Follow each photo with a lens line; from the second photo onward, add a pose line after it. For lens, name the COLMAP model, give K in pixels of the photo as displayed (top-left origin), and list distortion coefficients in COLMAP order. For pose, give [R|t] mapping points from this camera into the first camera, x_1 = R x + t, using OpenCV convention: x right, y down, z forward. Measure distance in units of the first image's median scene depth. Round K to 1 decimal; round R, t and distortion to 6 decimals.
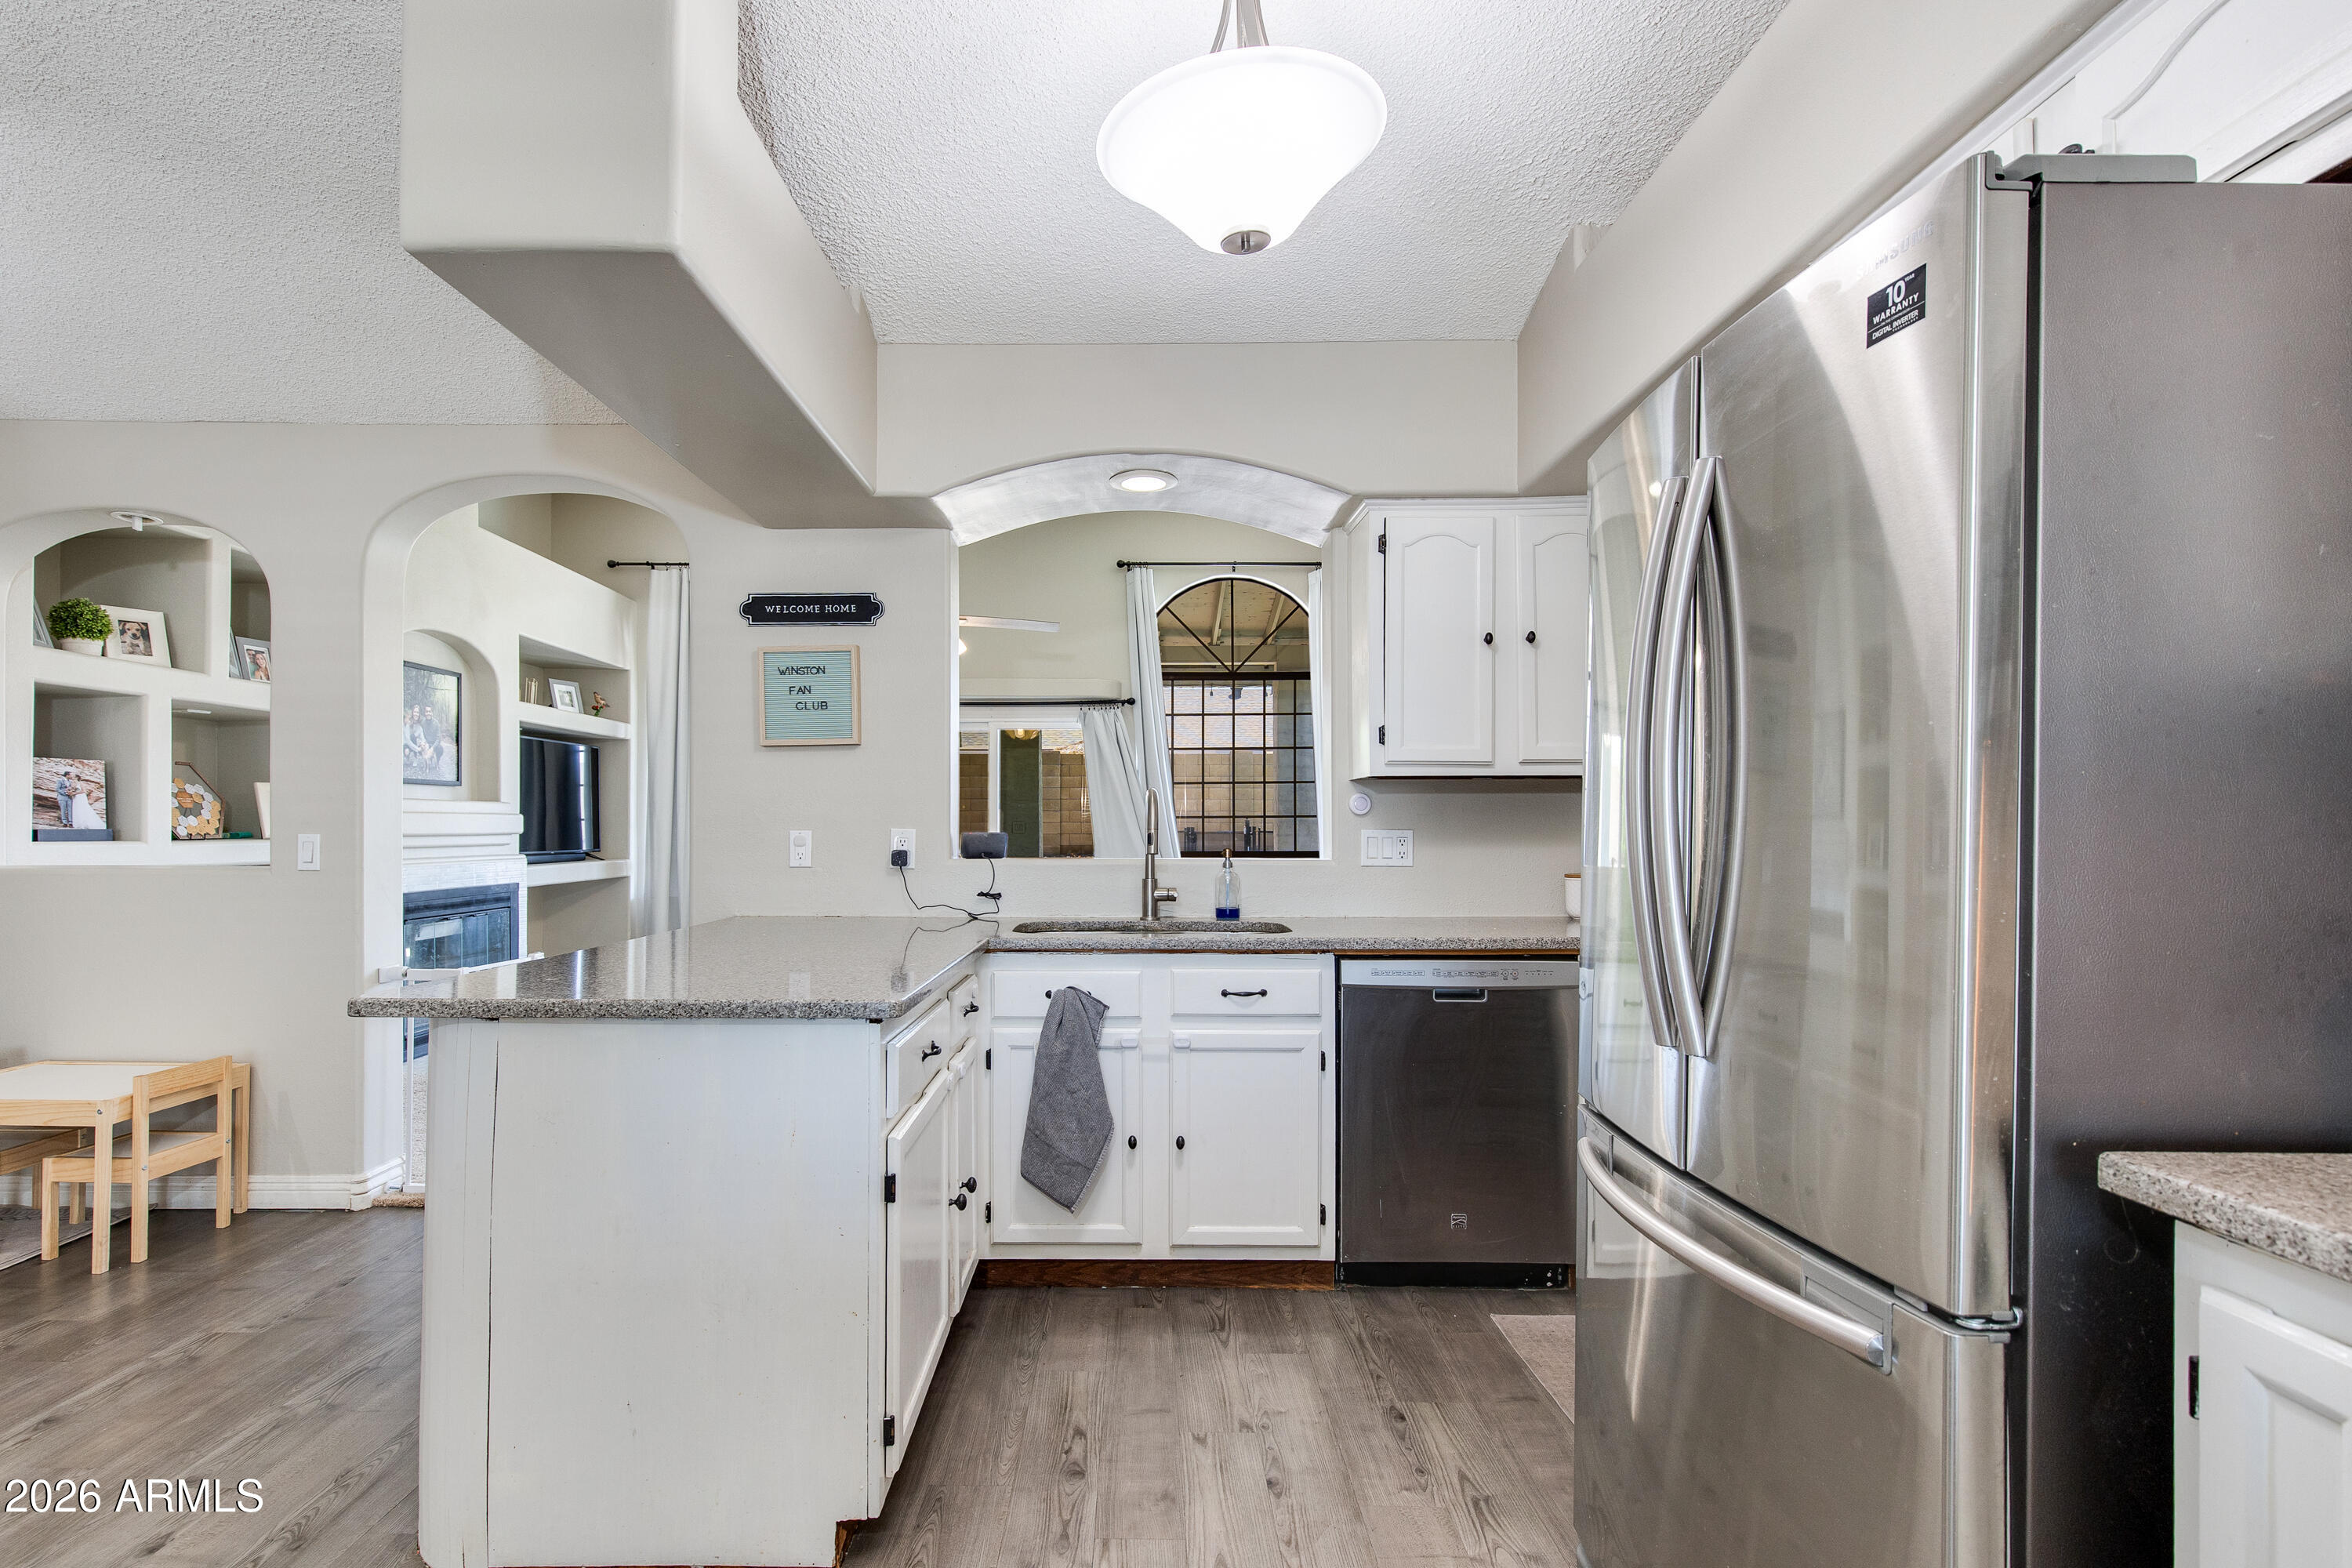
lens RADIAL K [[1108.5, 0, 1124.7], [0, 1108.5, 818.9], [0, 0, 1]] dist [0.001210, -0.000171]
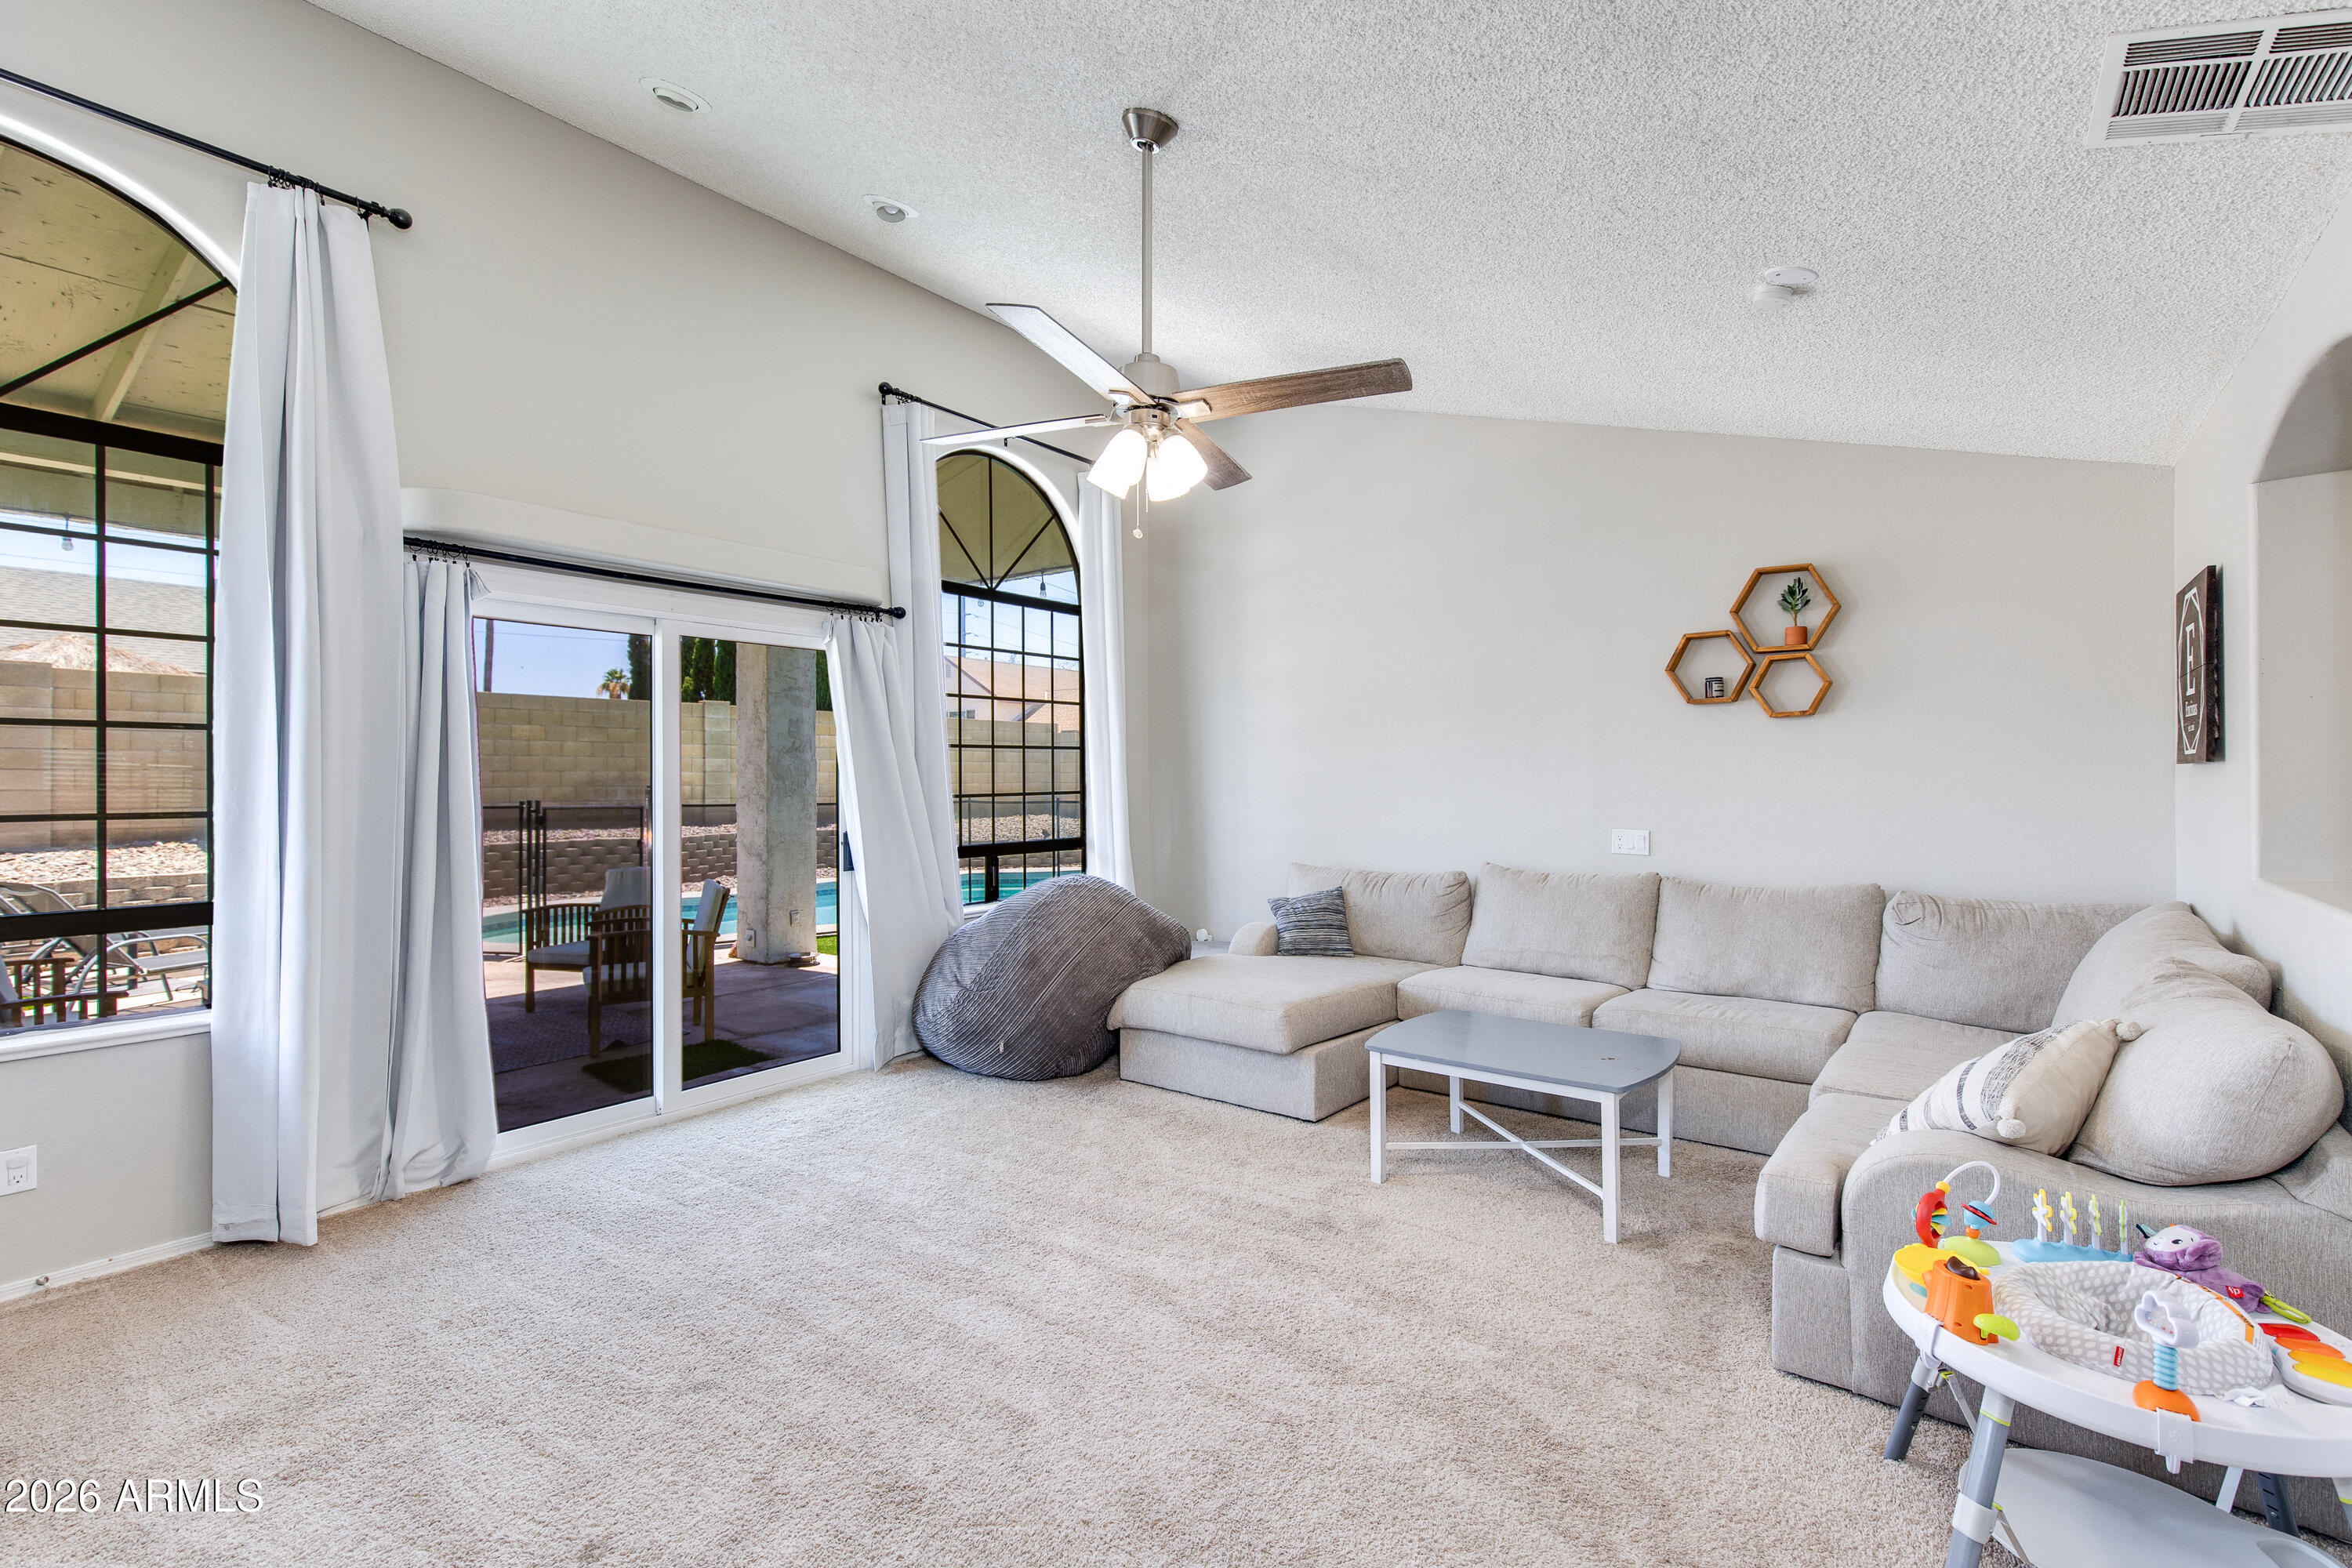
lens RADIAL K [[1071.8, 0, 1157.1], [0, 1071.8, 776.7], [0, 0, 1]] dist [0.004857, -0.001638]
pose [[0.598356, -0.000632, 0.801230, -0.806733], [-0.003564, 0.999988, 0.003451, -0.033017], [-0.801222, -0.004920, 0.598346, 1.063892]]
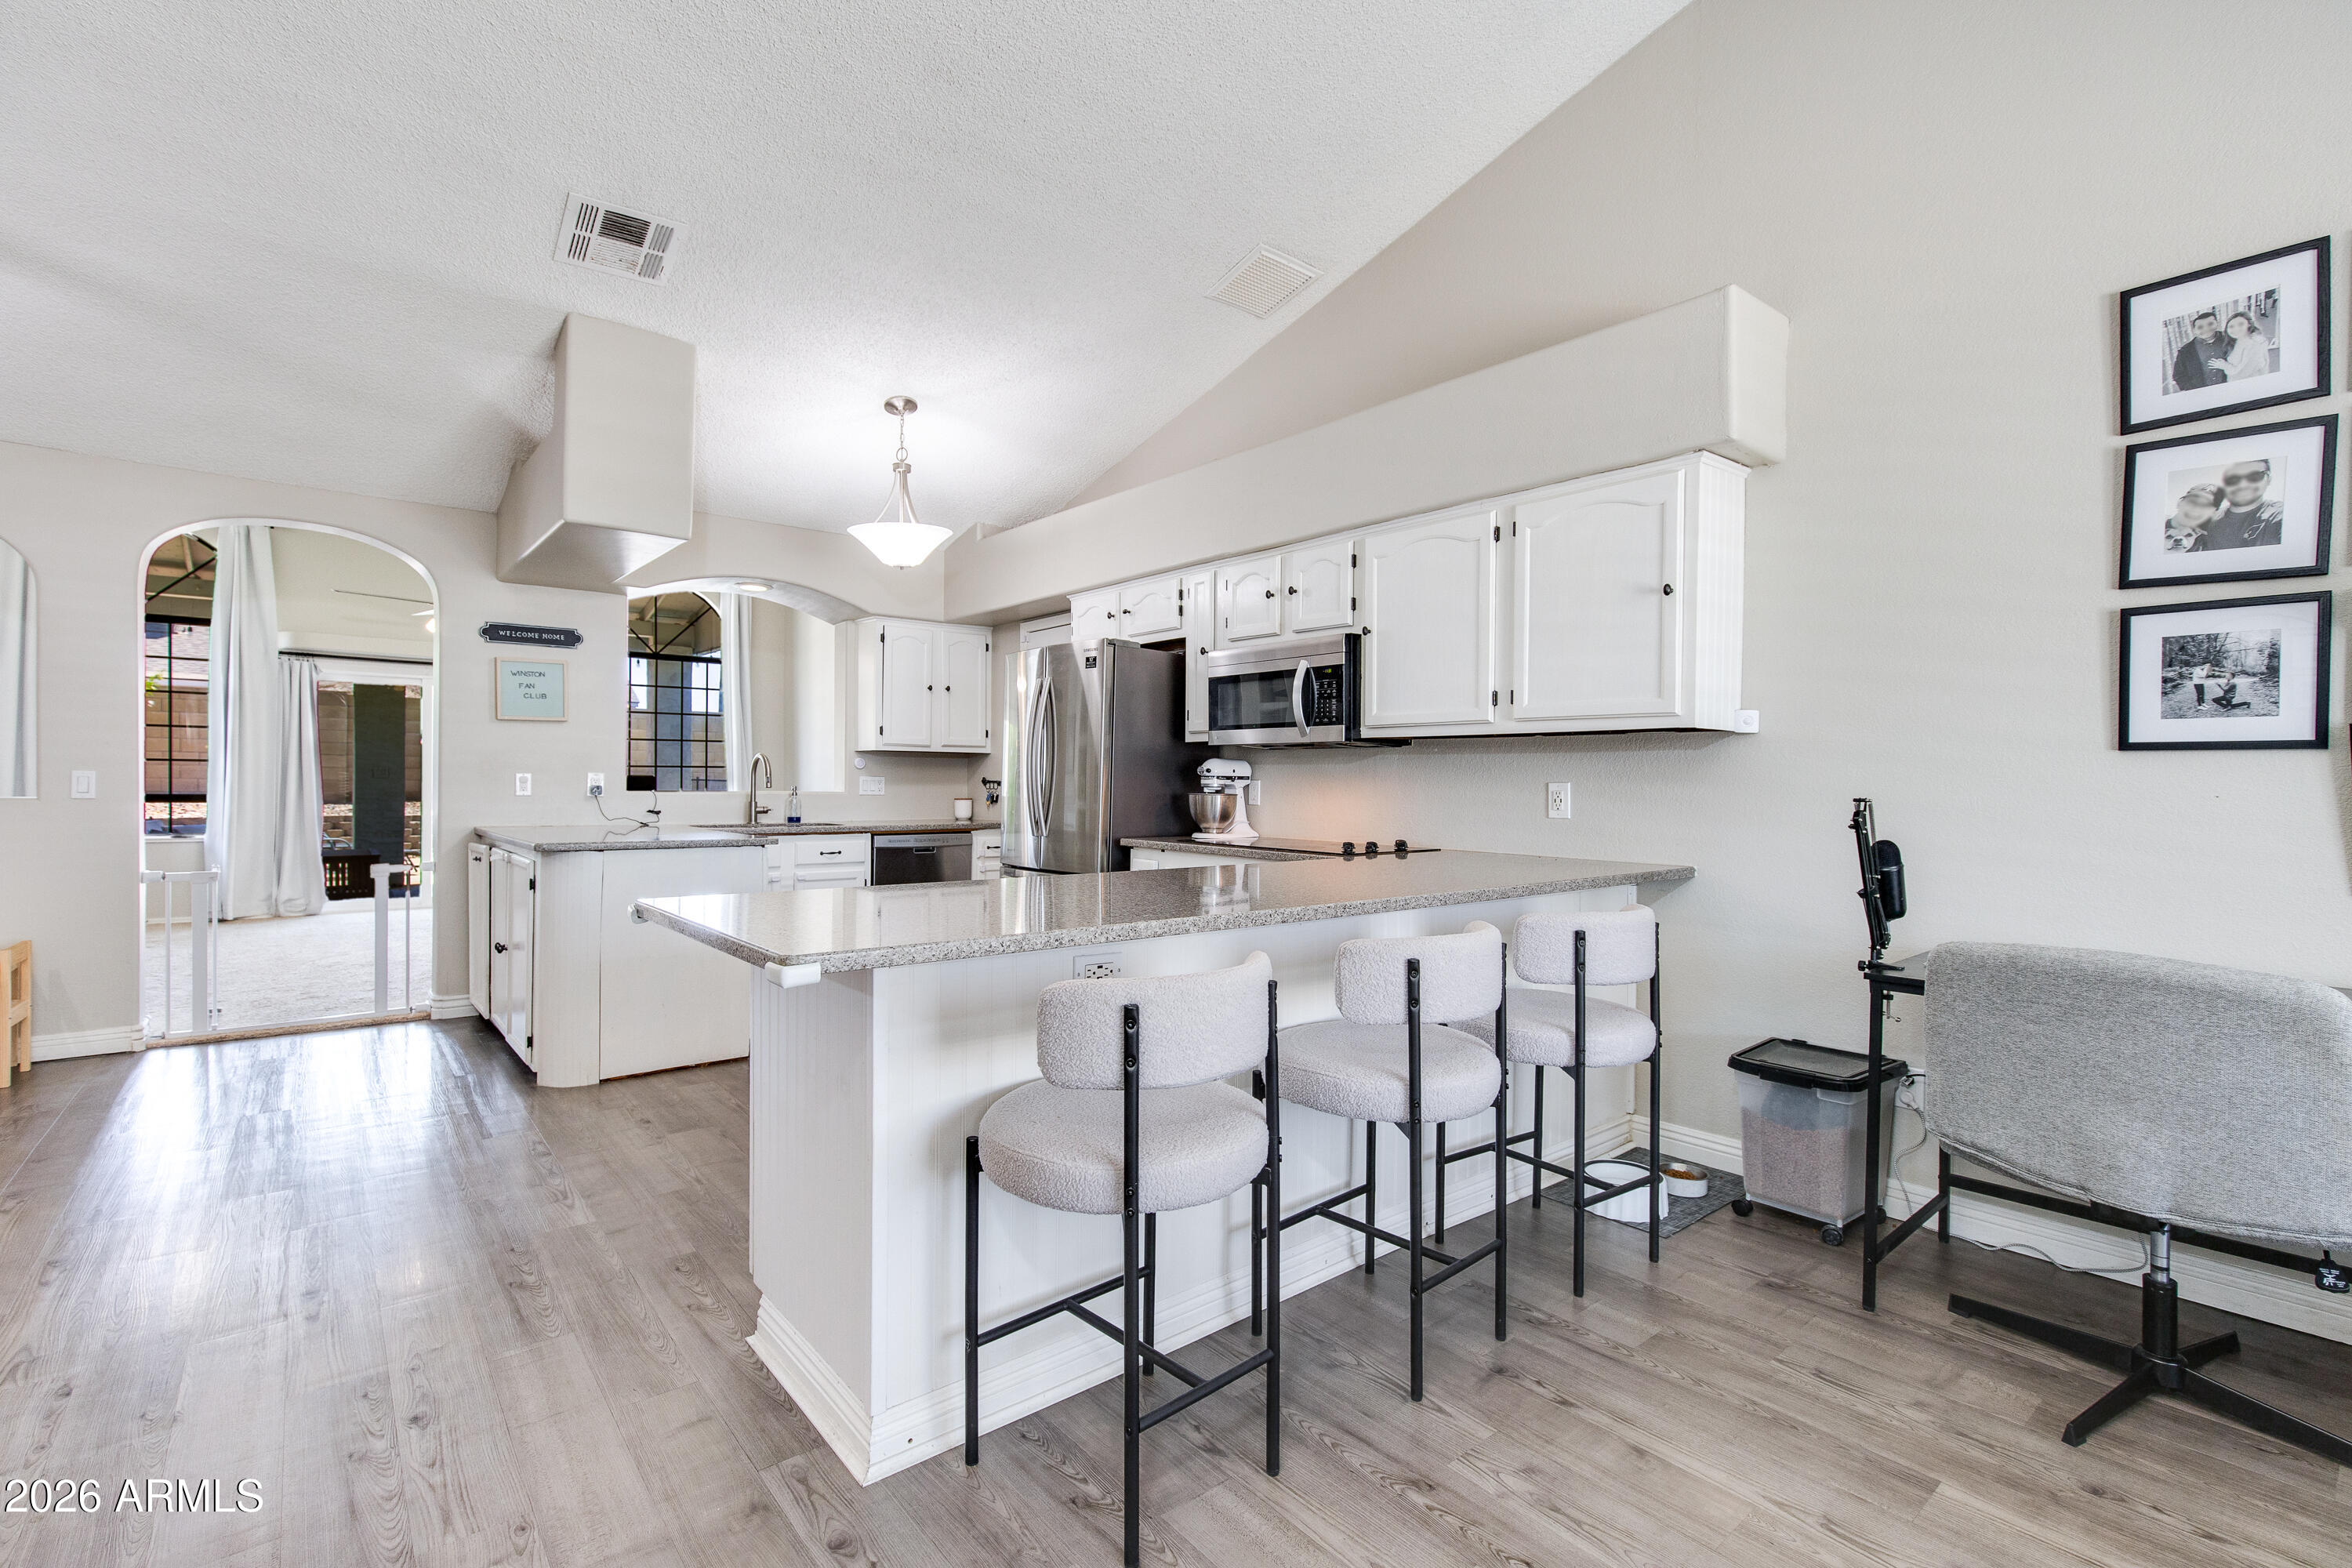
lens RADIAL K [[1044.0, 0, 1185.7], [0, 1044.0, 791.9], [0, 0, 1]] dist [-0.003537, 0.001738]
pose [[0.756363, 0.000927, 0.654151, -0.480591], [-0.014763, 0.999768, 0.015653, 0.000317], [-0.653985, -0.021496, 0.756202, -0.665260]]
